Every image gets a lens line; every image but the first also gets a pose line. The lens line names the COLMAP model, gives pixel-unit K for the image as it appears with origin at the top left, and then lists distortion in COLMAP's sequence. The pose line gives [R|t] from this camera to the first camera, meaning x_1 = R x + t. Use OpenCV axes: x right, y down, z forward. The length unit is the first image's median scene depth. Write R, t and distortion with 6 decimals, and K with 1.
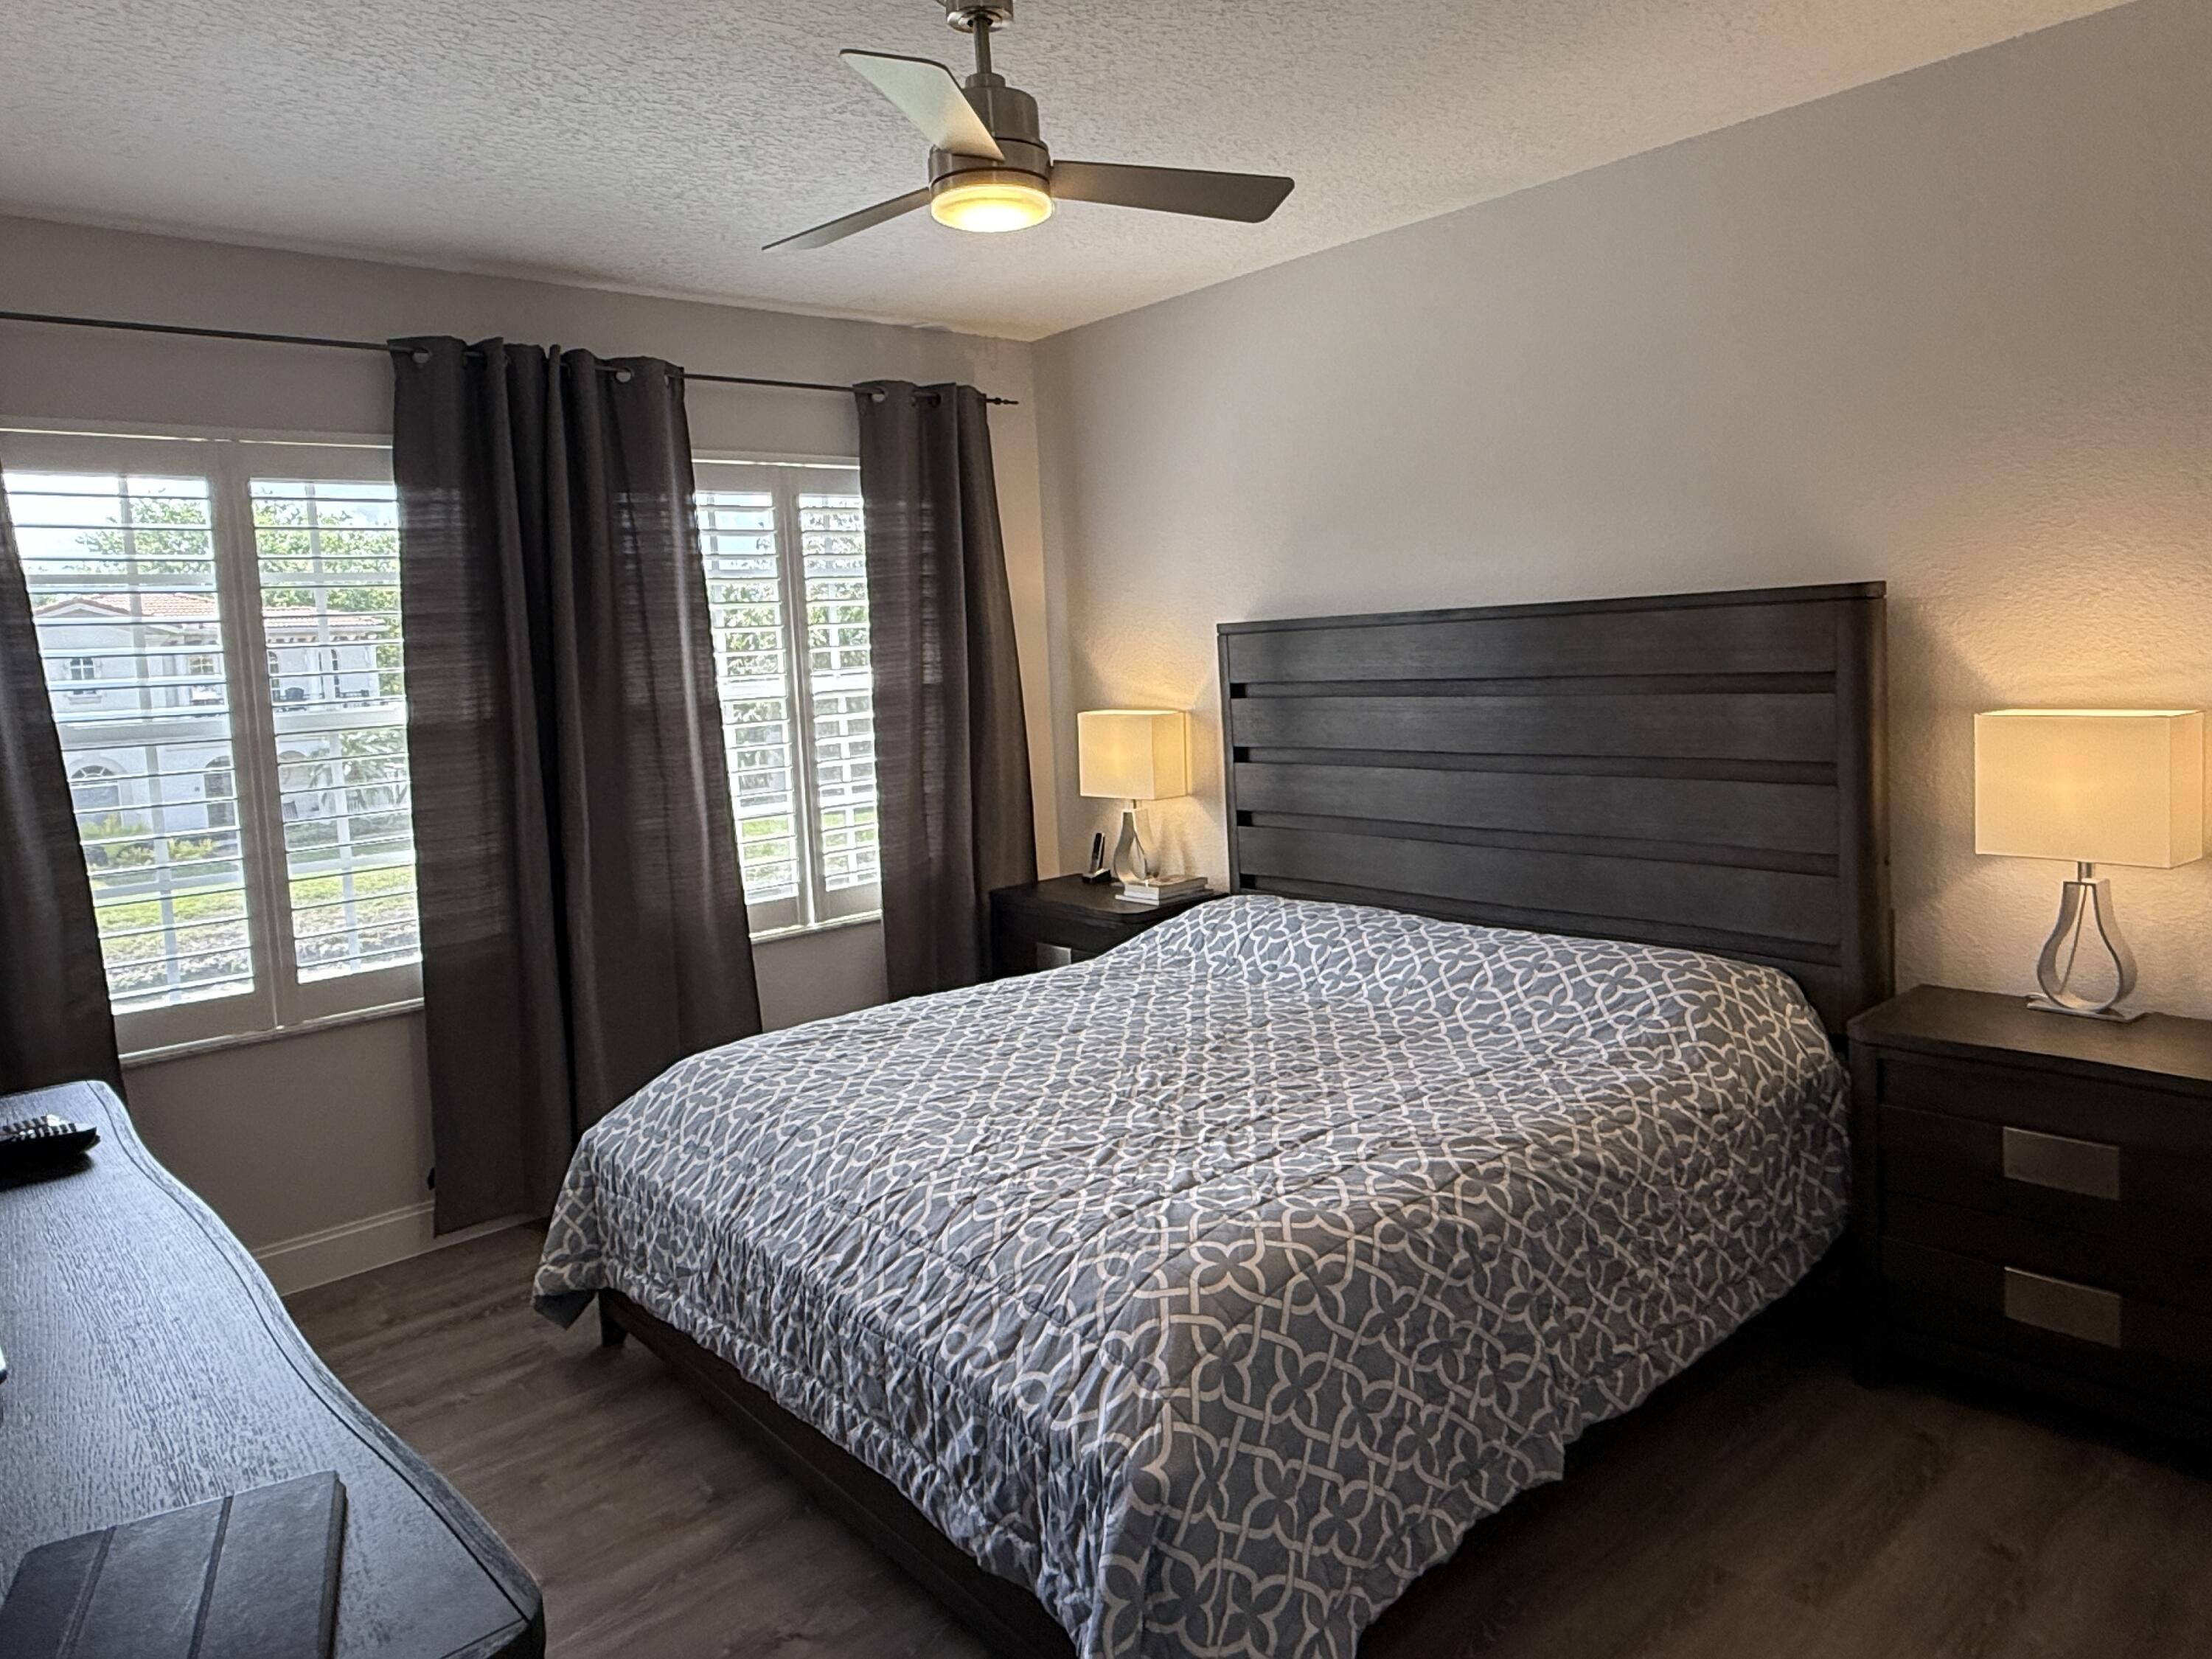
lens RADIAL K [[1487.2, 0, 1146.3], [0, 1487.2, 745.8], [0, 0, 1]] dist [-0.002092, -0.000451]
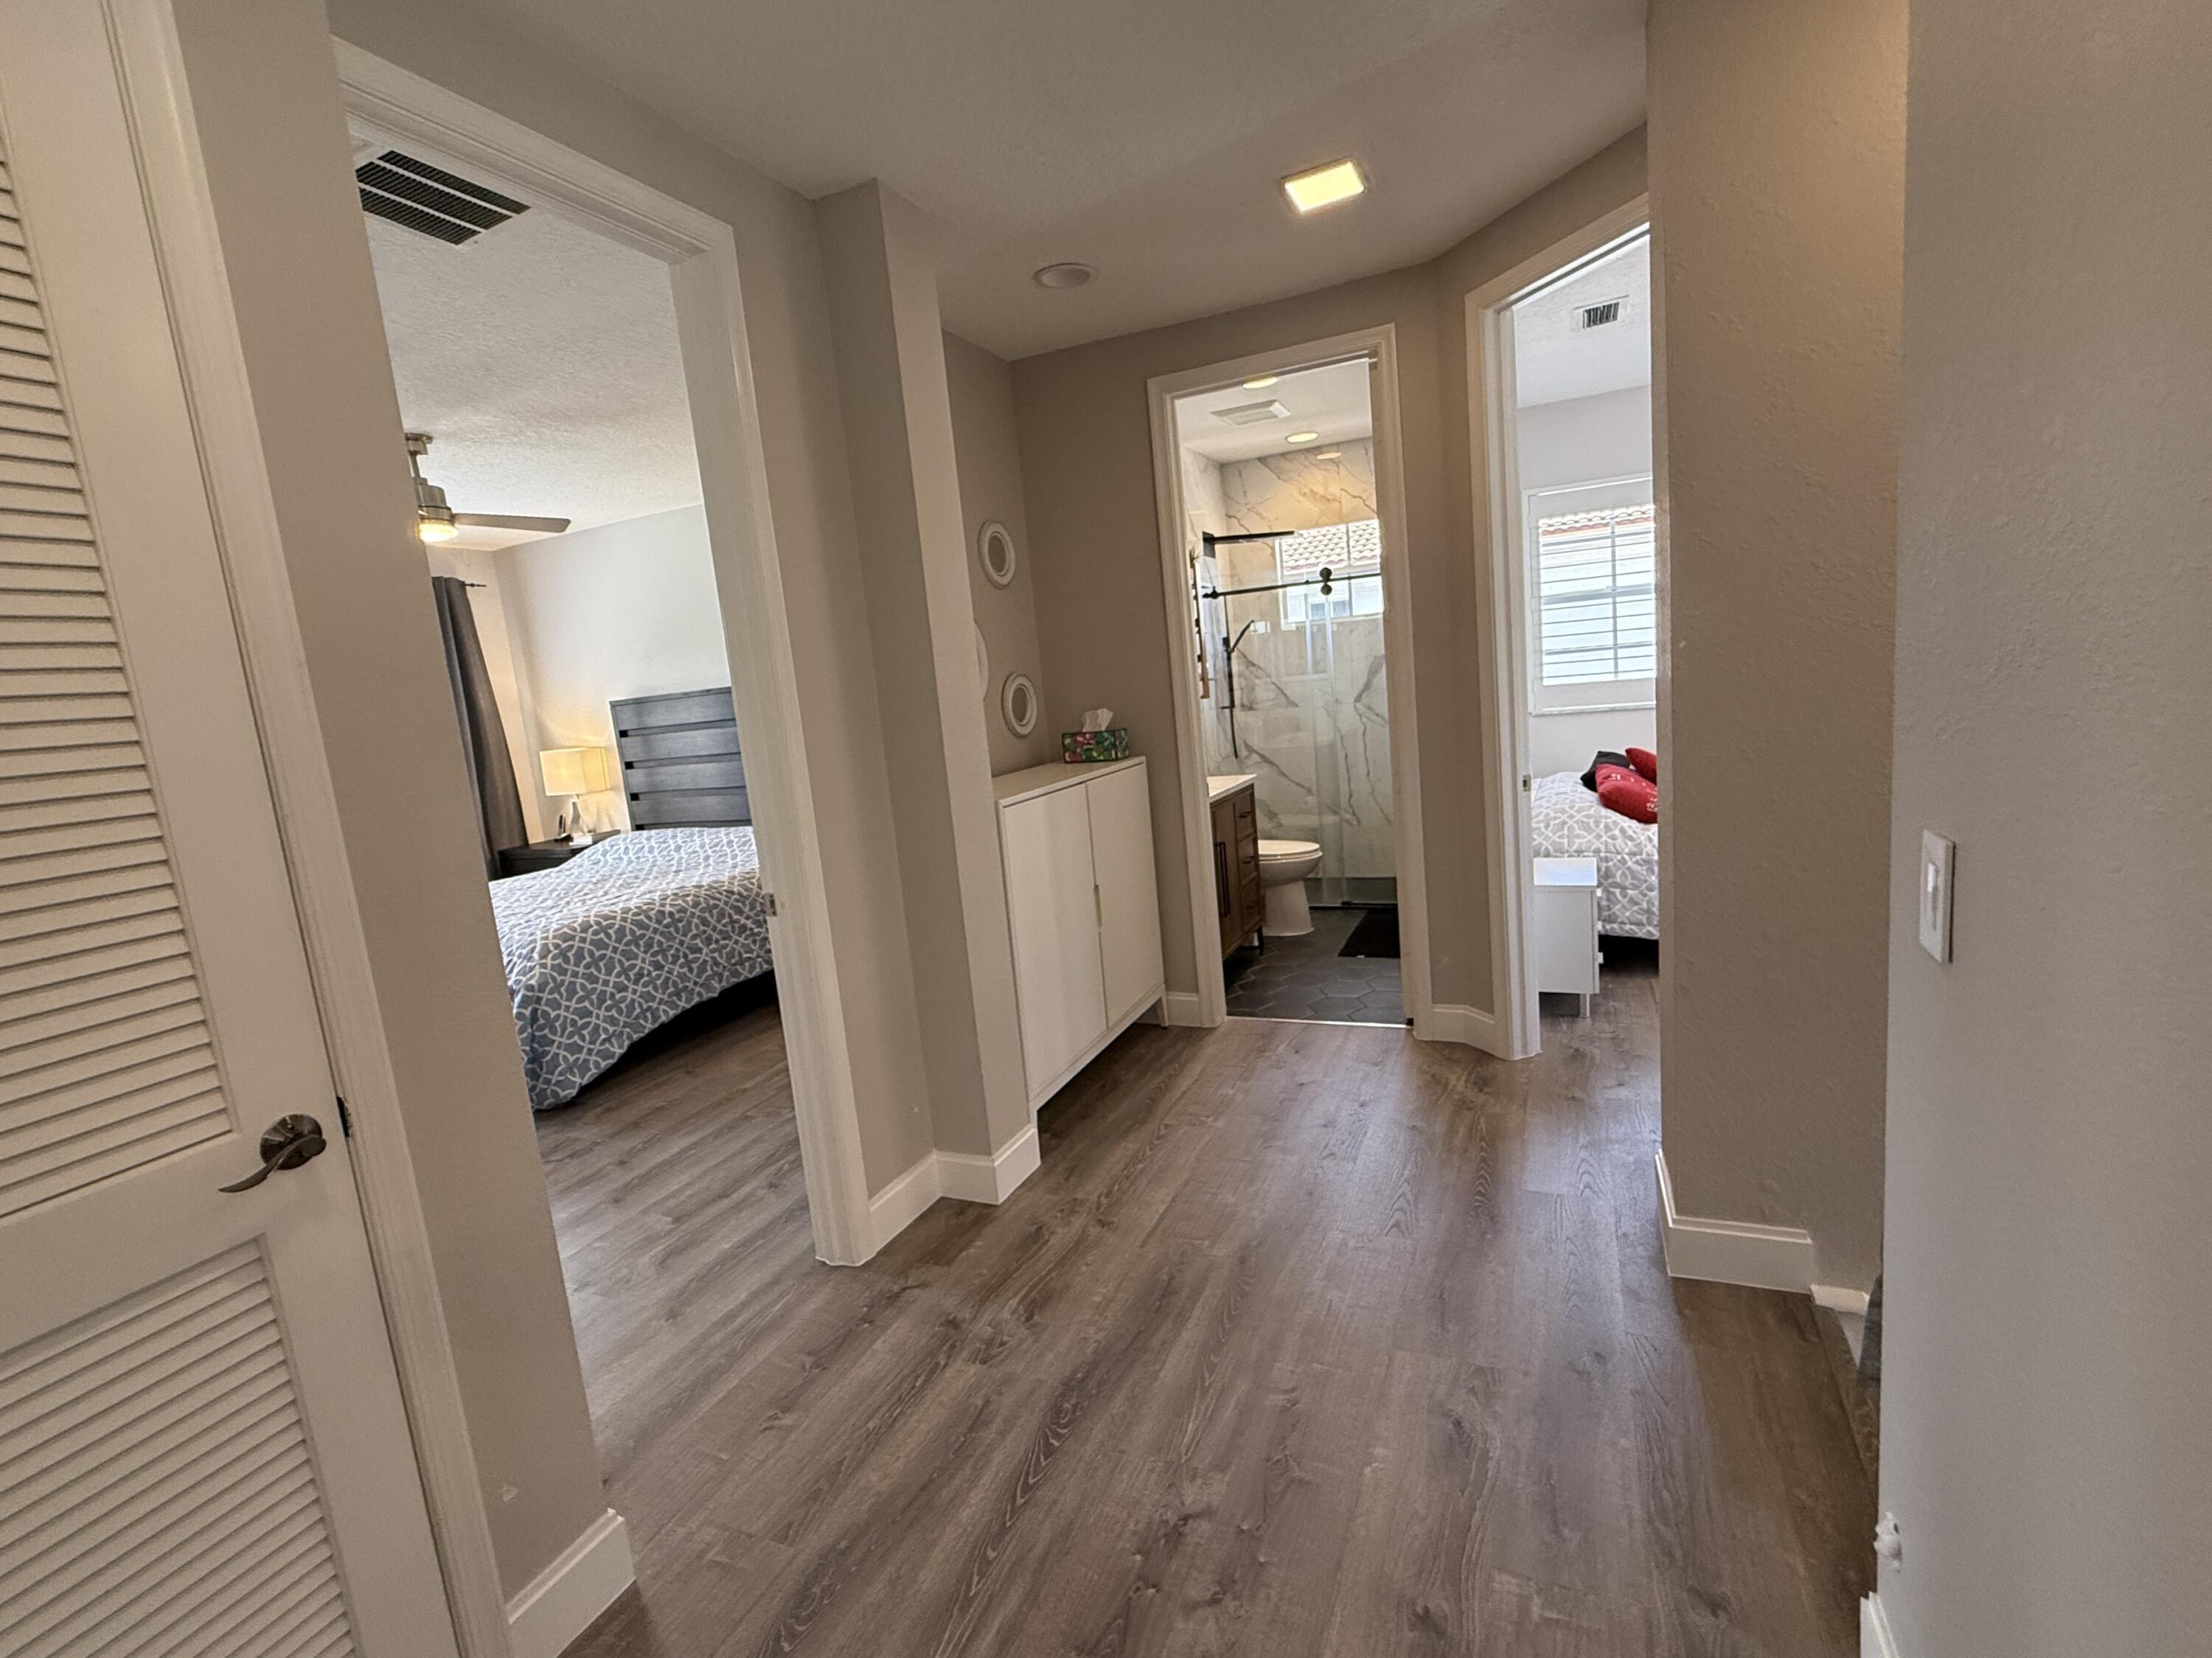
lens RADIAL K [[1006.3, 0, 1106.0], [0, 1006.3, 829.0], [0, 0, 1]] dist [-0.000288, 0.000026]
pose [[0.917848, -0.096505, 0.385021, 0.206697], [0.078457, 0.994966, 0.062353, 0.095606], [-0.389100, -0.027023, 0.920799, -0.852067]]
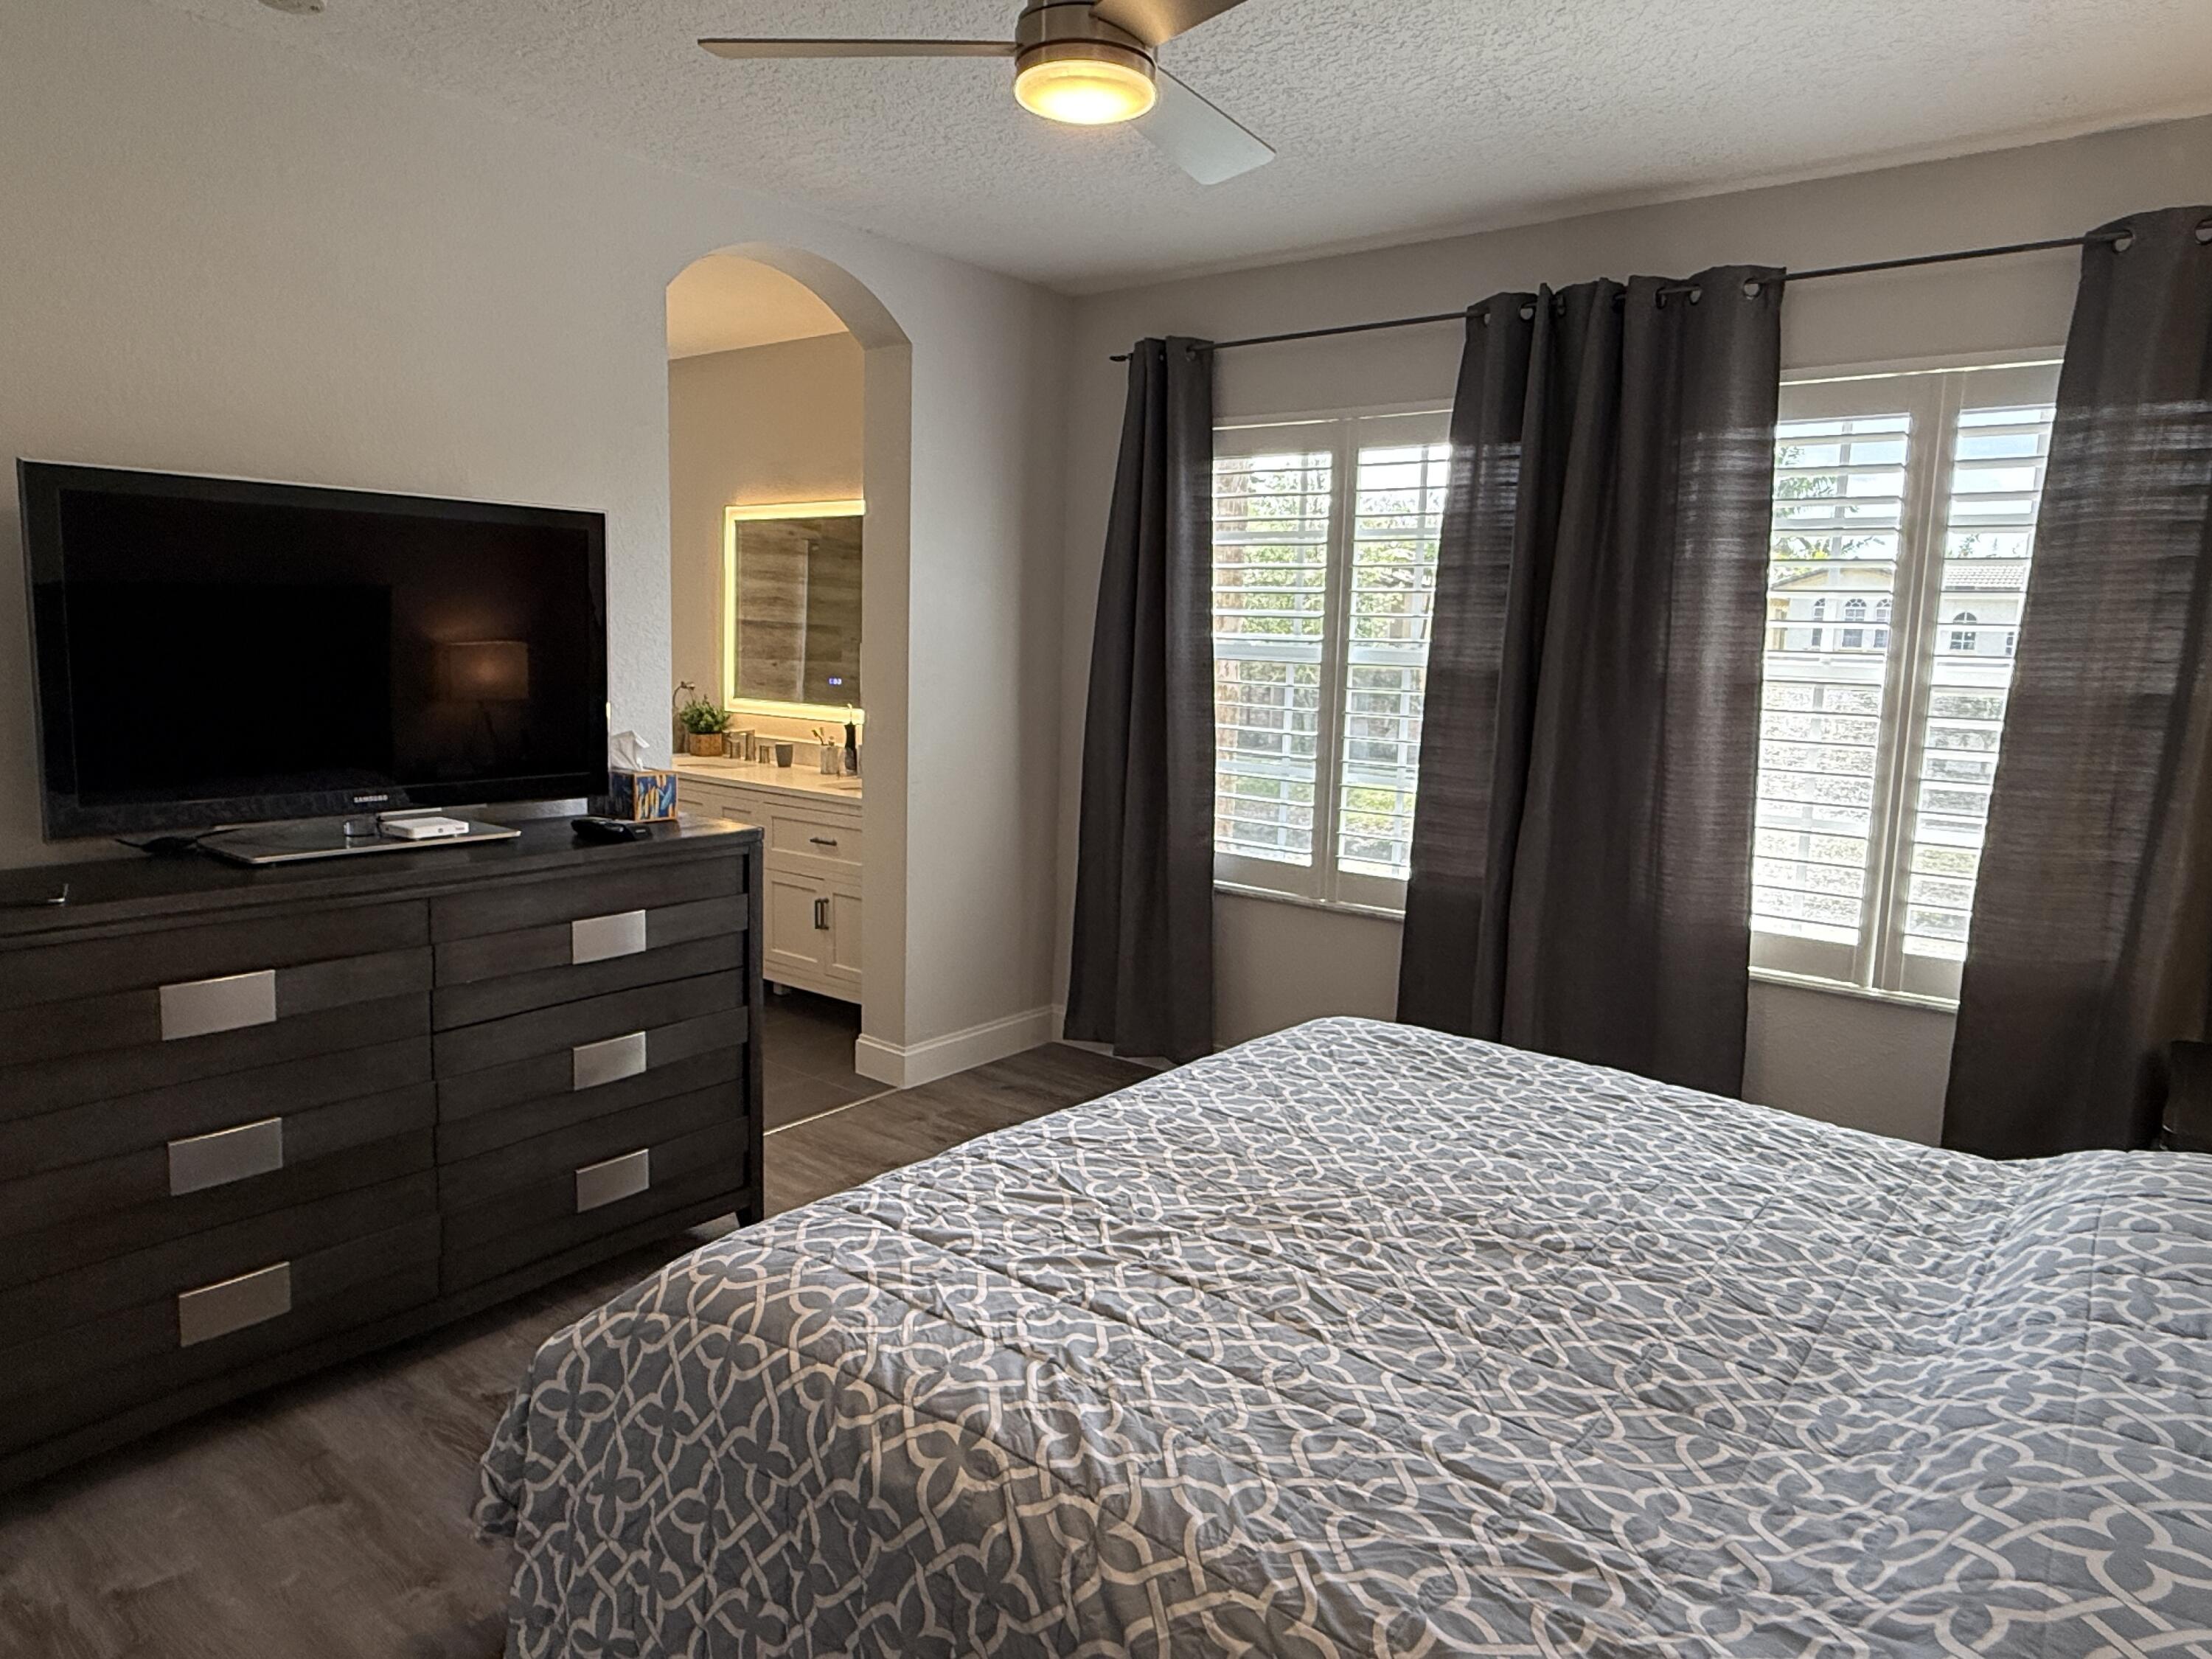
lens RADIAL K [[1370.5, 0, 1027.1], [0, 1370.5, 803.8], [0, 0, 1]] dist [0.004183, 0.002959]
pose [[0.137613, 0.187933, -0.972494, 0.654837], [-0.106178, 0.978976, 0.174161, -0.084224], [0.984779, 0.079291, 0.154675, 0.777467]]
